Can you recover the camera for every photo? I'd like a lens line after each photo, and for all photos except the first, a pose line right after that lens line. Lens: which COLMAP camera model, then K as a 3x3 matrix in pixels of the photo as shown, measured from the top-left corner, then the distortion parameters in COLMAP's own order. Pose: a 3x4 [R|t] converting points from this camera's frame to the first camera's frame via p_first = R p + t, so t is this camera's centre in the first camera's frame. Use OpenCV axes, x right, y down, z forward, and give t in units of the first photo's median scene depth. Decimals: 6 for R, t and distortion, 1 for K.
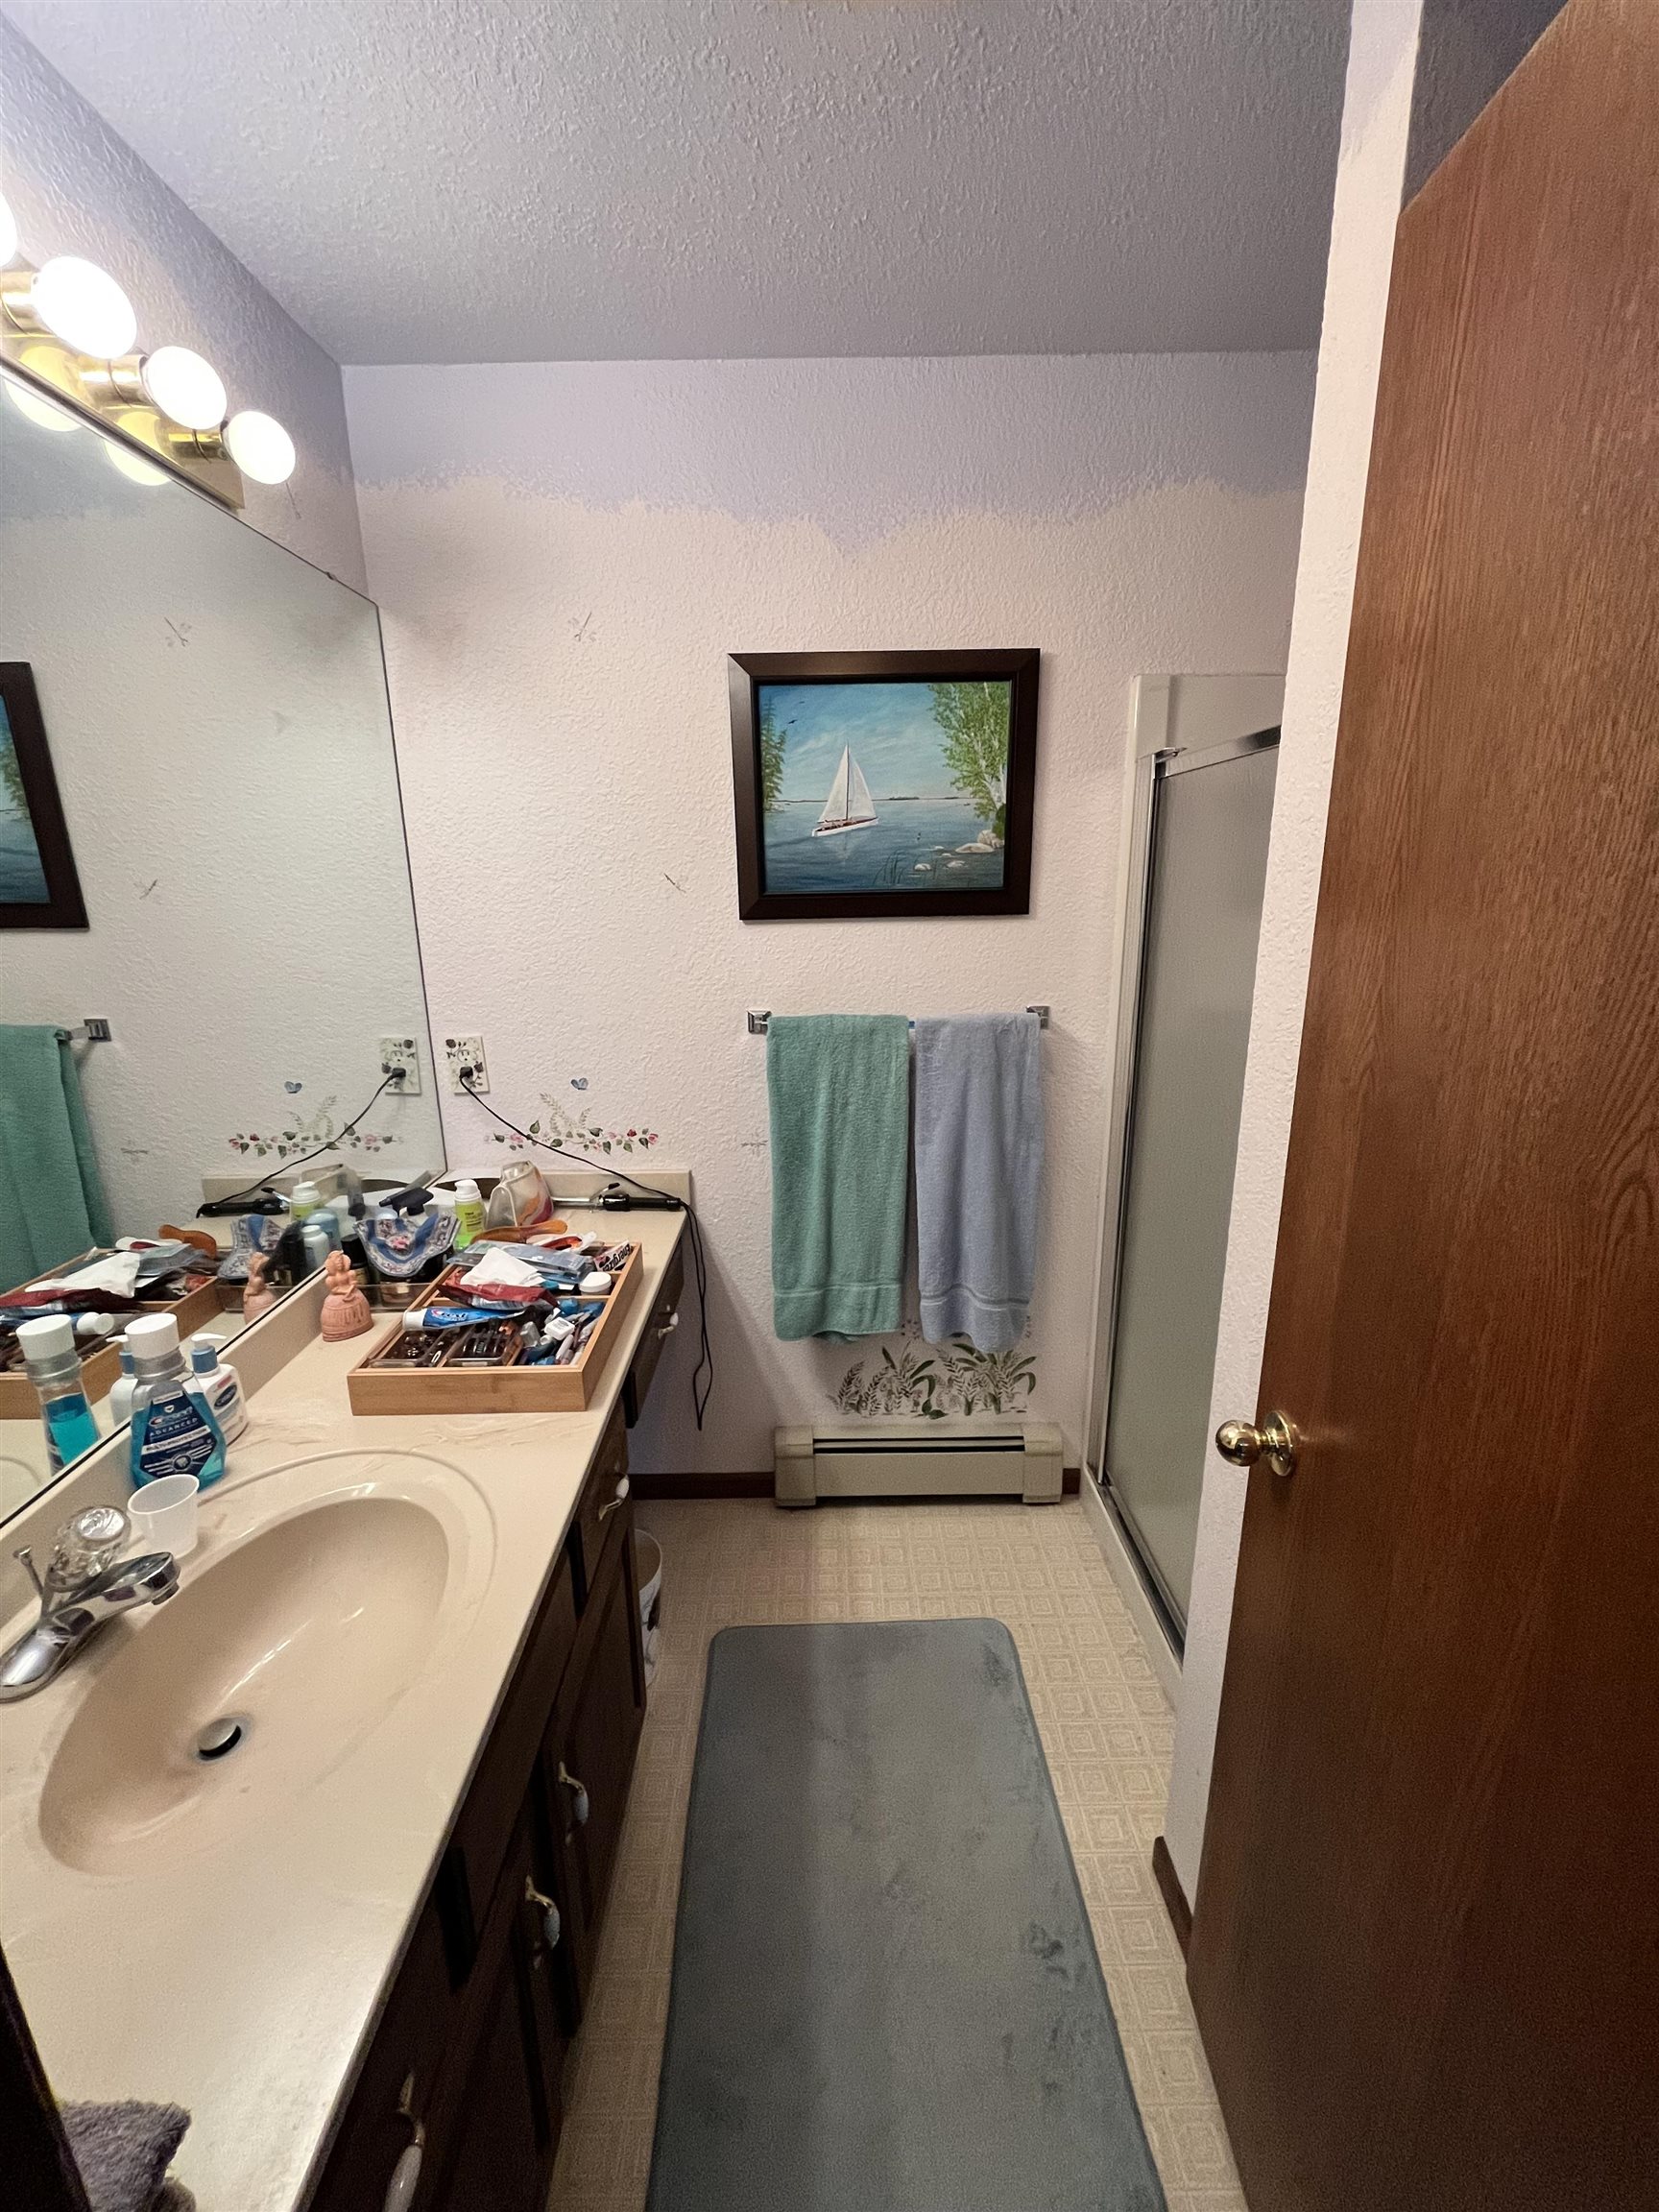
lens RADIAL K [[888.1, 0, 831.3], [0, 888.1, 1101.0], [0, 0, 1]] dist [-0.004026, -0.000365]
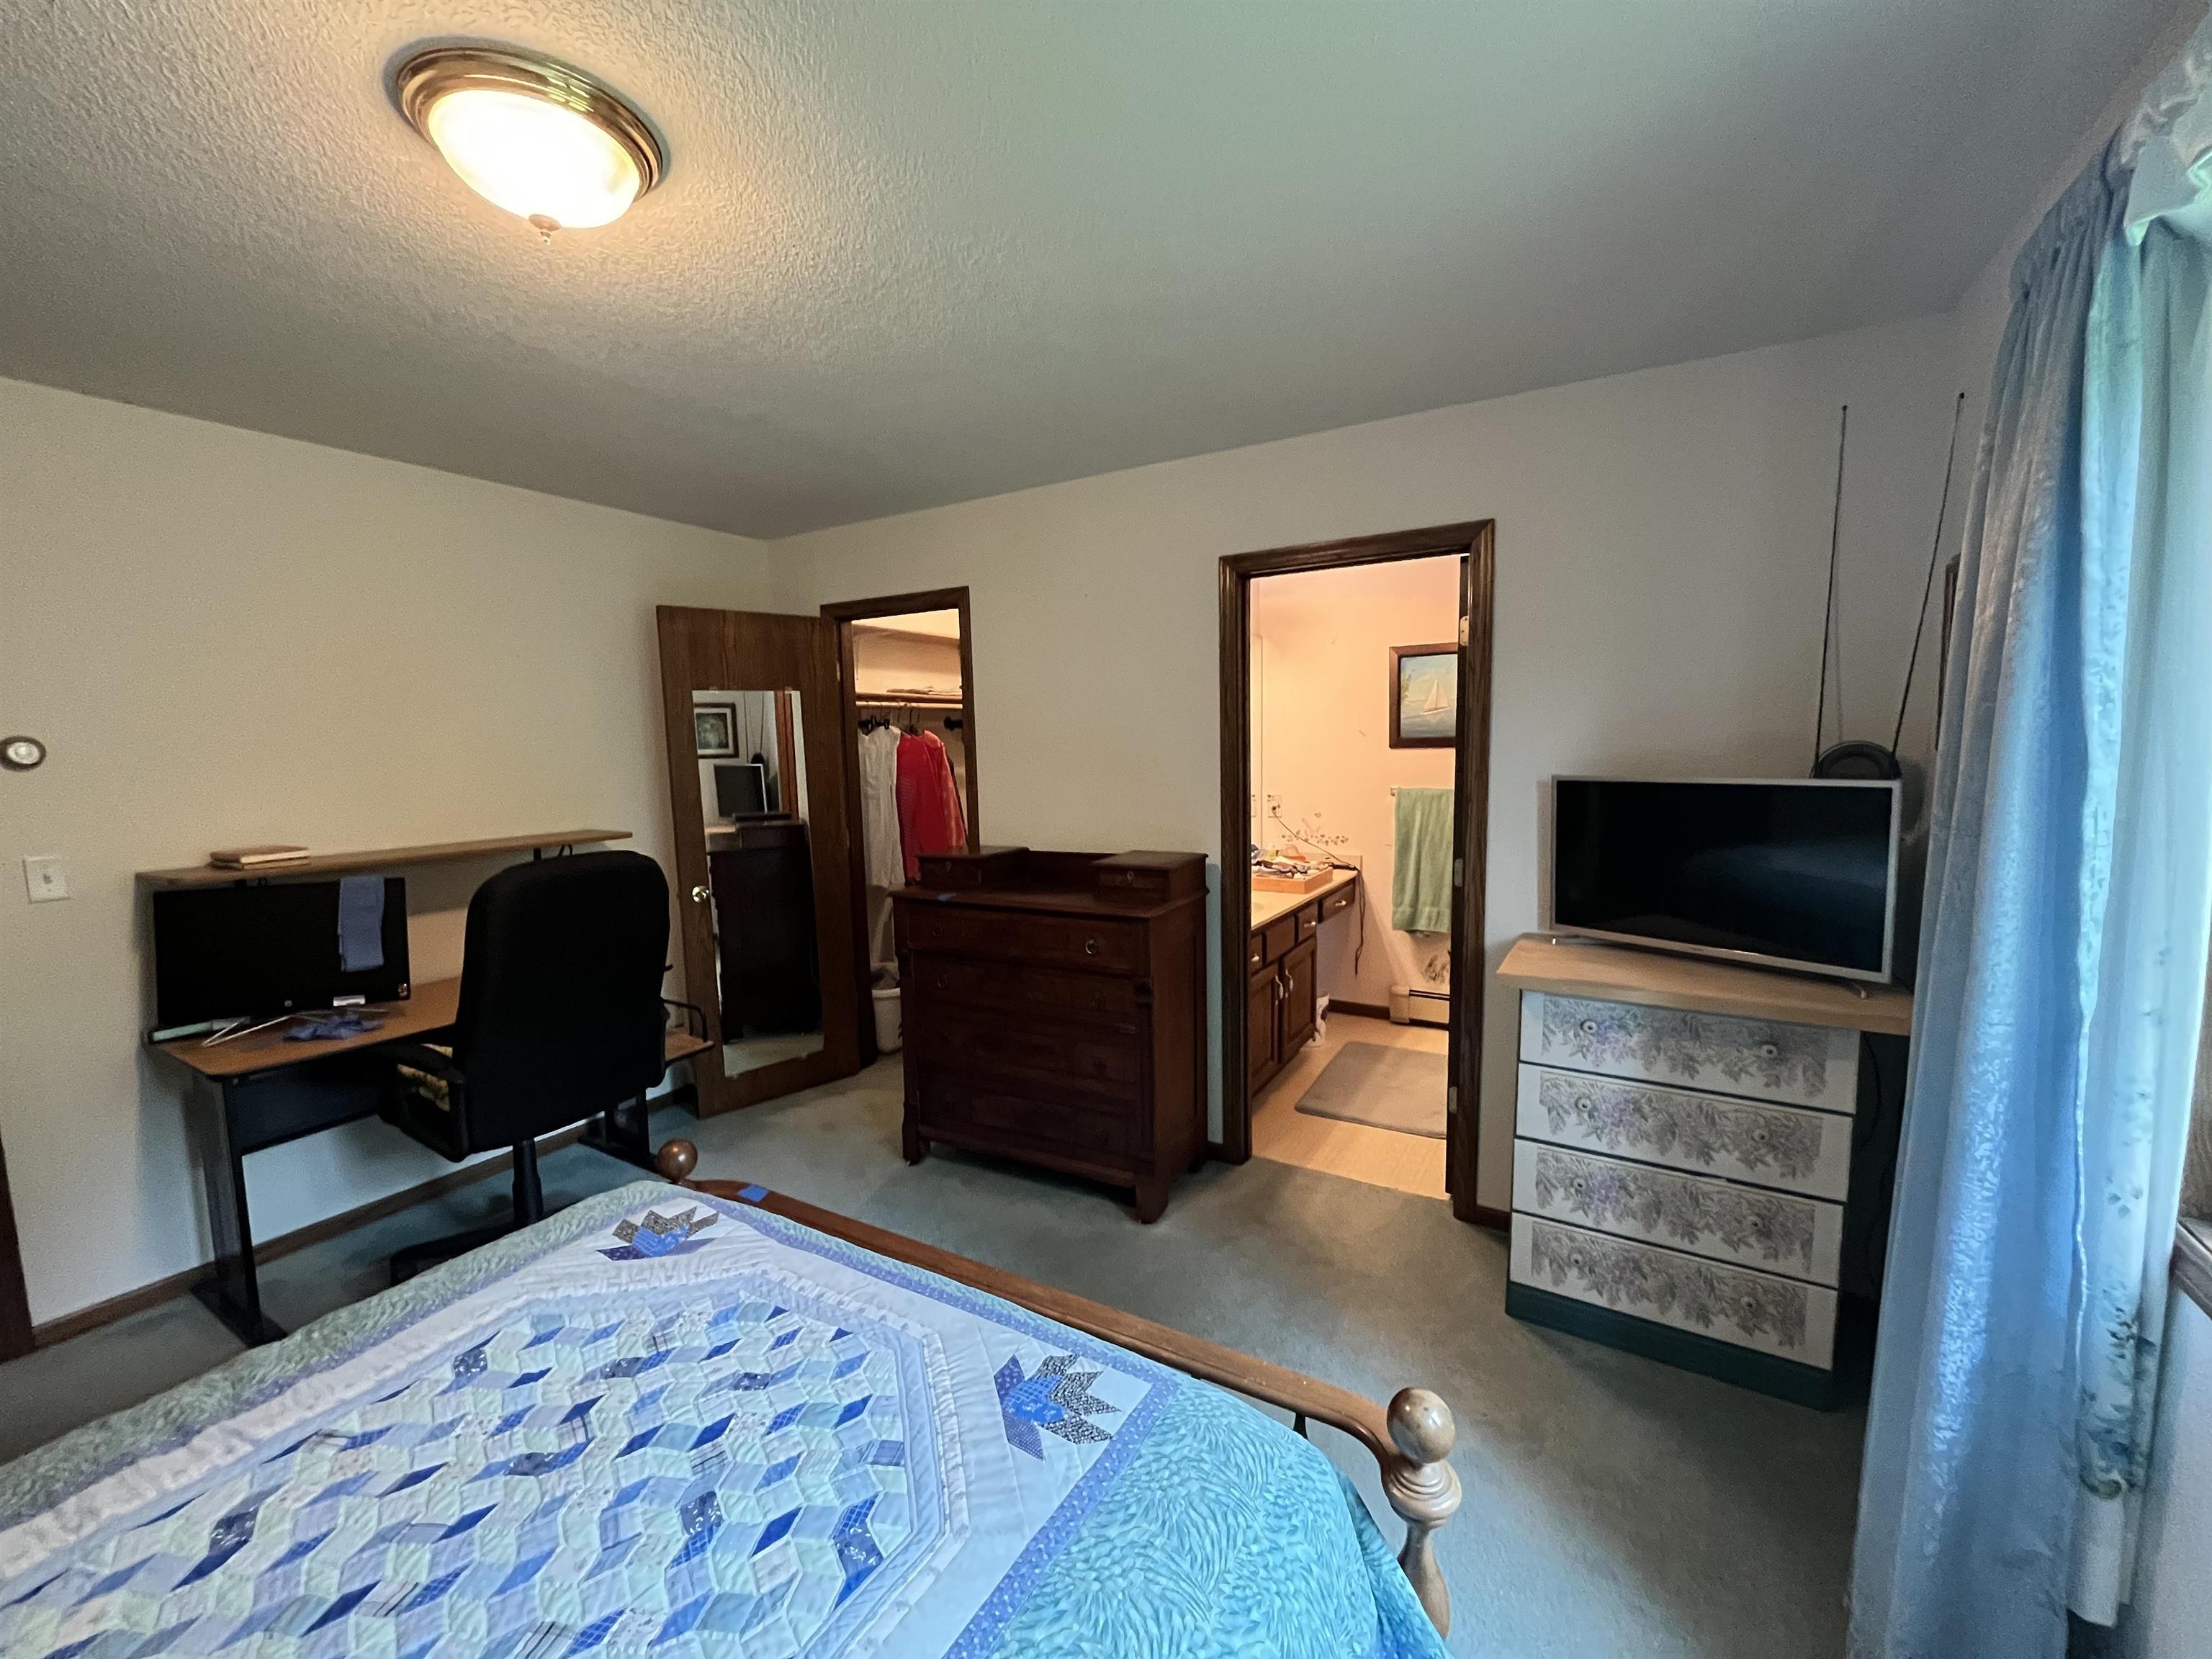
lens RADIAL K [[888.1, 0, 1113.8], [0, 888.1, 828.5], [0, 0, 1]] dist [-0.004026, -0.000365]
pose [[0.853062, 0.049569, -0.519450, 0.502400], [-0.123549, 0.986359, -0.108773, 0.350555], [0.506972, 0.156968, 0.847550, -1.332628]]
